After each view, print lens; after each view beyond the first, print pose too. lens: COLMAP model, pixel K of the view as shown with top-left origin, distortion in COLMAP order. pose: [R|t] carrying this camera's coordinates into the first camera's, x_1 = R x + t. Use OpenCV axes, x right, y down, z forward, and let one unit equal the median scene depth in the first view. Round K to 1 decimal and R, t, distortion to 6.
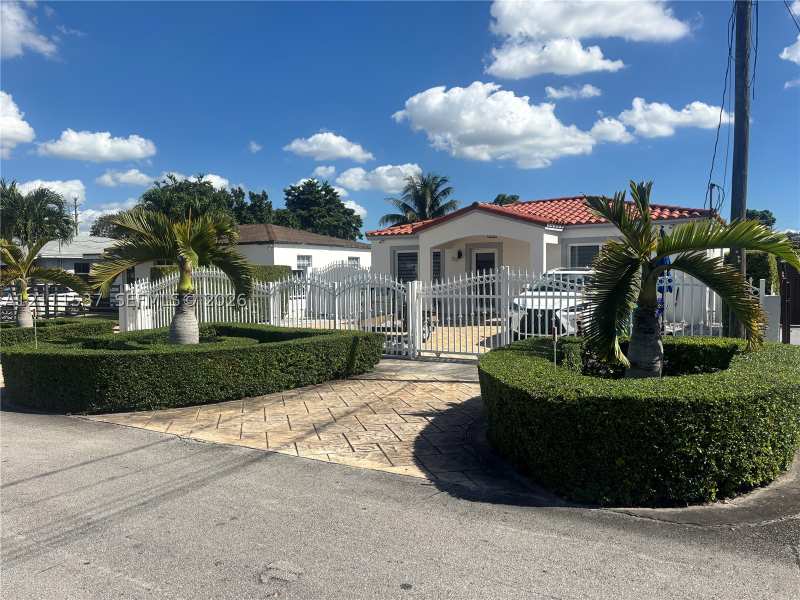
lens RADIAL K [[621.4, 0, 398.1], [0, 621.4, 301.1], [0, 0, 1]] dist [0.003167, 0.000845]
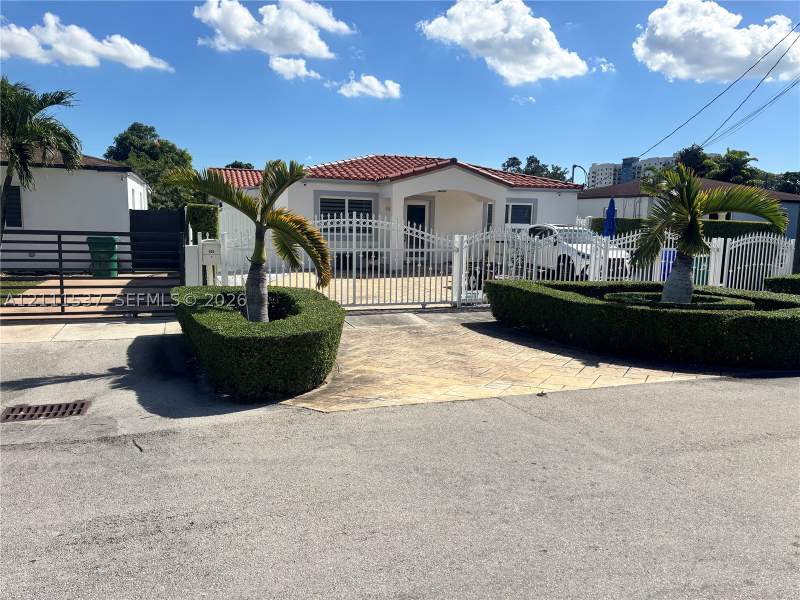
lens RADIAL K [[605.7, 0, 414.5], [0, 605.7, 301.9], [0, 0, 1]] dist [0.062517, -0.068942]
pose [[0.582970, -0.082787, 0.808265, -0.712707], [0.000201, 0.994810, 0.101748, -0.023163], [-0.812494, -0.059153, 0.579961, 0.380961]]
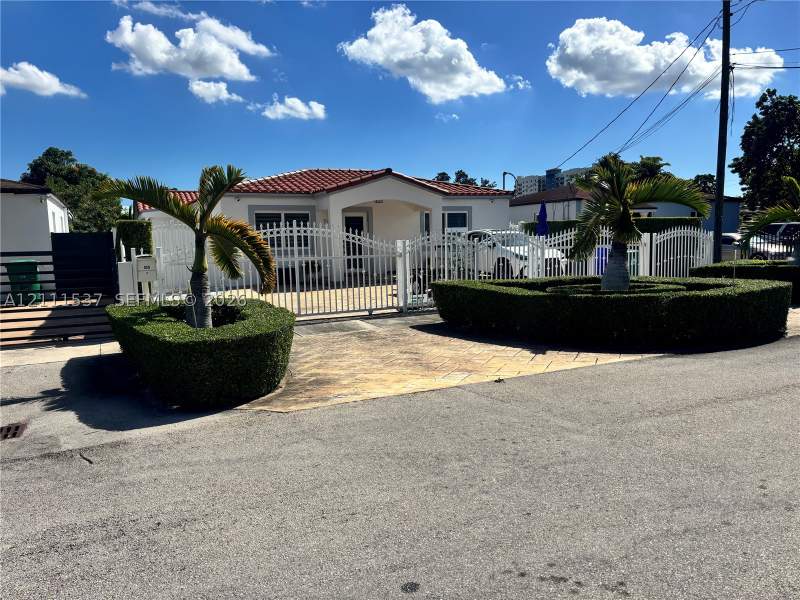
lens RADIAL K [[605.7, 0, 414.5], [0, 605.7, 301.9], [0, 0, 1]] dist [0.062517, -0.068942]
pose [[0.492567, -0.093557, 0.865231, -0.717796], [0.054932, 0.995565, 0.076378, -0.004852], [-0.868539, 0.009908, 0.495521, 0.392306]]
